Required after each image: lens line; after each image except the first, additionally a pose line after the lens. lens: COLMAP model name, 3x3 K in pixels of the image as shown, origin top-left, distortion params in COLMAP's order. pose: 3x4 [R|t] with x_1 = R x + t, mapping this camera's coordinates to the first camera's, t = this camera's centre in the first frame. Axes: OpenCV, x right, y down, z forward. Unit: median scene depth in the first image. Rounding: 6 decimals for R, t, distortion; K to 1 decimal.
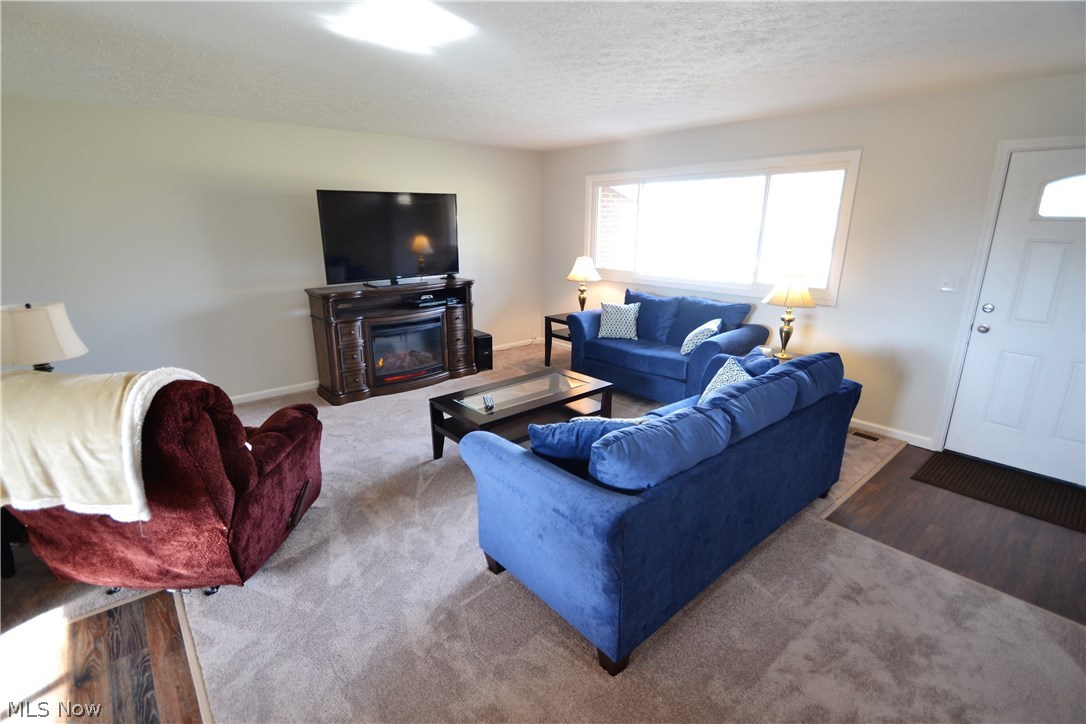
lens RADIAL K [[486.2, 0, 527.2], [0, 486.2, 363.1], [0, 0, 1]] dist [0.022875, -0.015105]
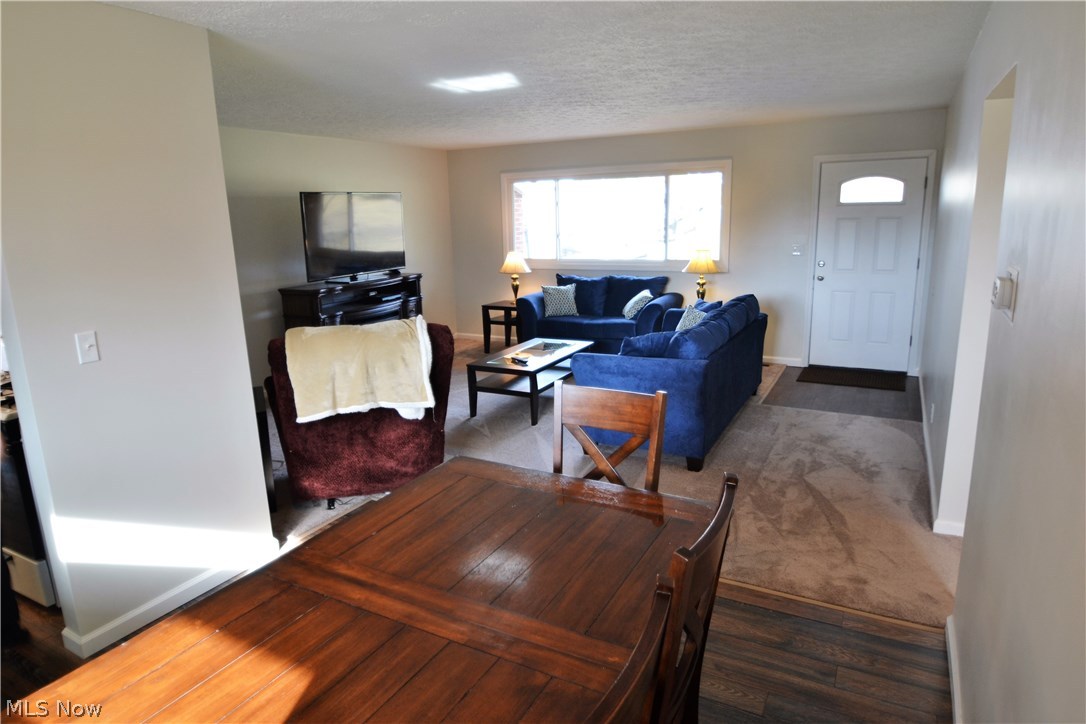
lens RADIAL K [[649.3, 0, 504.4], [0, 649.3, 362.5], [0, 0, 1]] dist [0.002558, 0.000474]
pose [[0.937358, -0.101702, 0.333191, -0.549068], [0.122595, 0.991558, -0.042233, 0.125791], [-0.326083, 0.080435, 0.941913, -0.443778]]
